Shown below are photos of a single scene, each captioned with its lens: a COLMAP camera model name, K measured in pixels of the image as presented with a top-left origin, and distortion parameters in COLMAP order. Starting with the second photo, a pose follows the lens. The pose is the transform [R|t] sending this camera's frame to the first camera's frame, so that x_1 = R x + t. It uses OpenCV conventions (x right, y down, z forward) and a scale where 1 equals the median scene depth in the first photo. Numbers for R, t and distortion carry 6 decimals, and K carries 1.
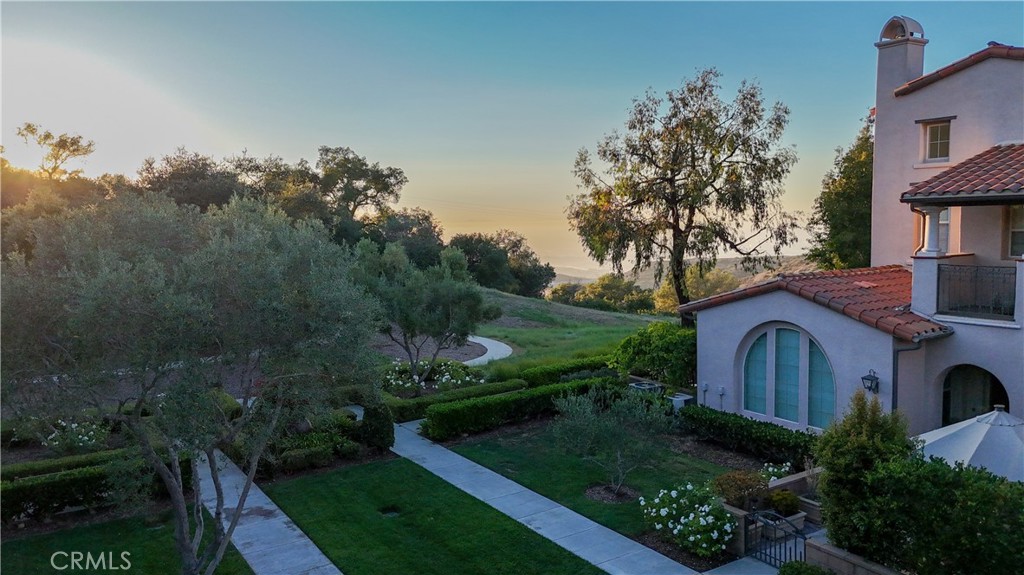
lens RADIAL K [[738.6, 0, 512.0], [0, 738.6, 287.5], [0, 0, 1]] dist [0.059161, -0.084334]
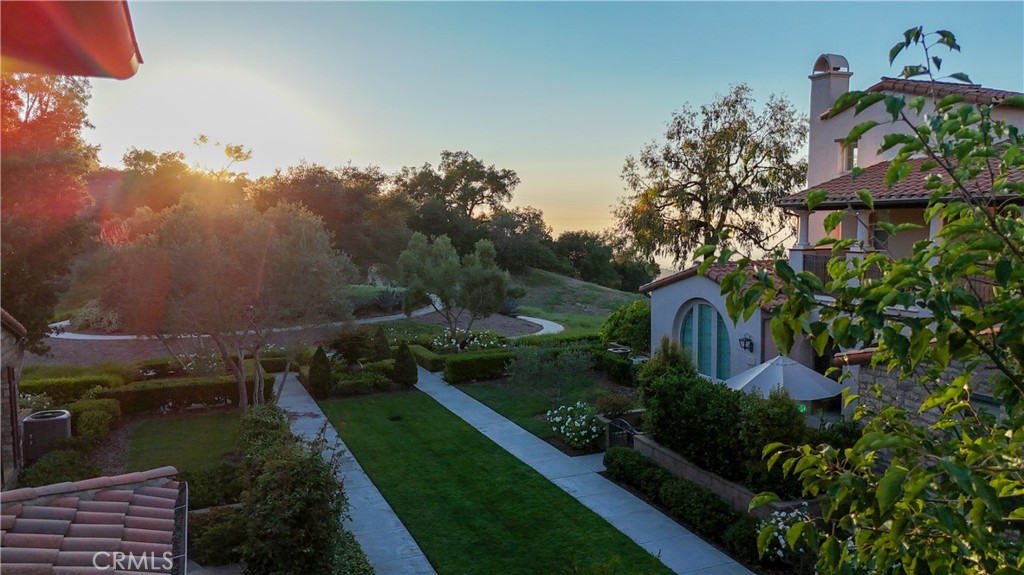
lens RADIAL K [[725.9, 0, 512.0], [0, 725.9, 287.5], [0, 0, 1]] dist [0.088238, -0.265790]
pose [[0.983826, 0.023120, -0.177631, 0.120863], [-0.022399, 0.999731, 0.006063, 0.012270], [0.177723, -0.001986, 0.984078, -0.140394]]
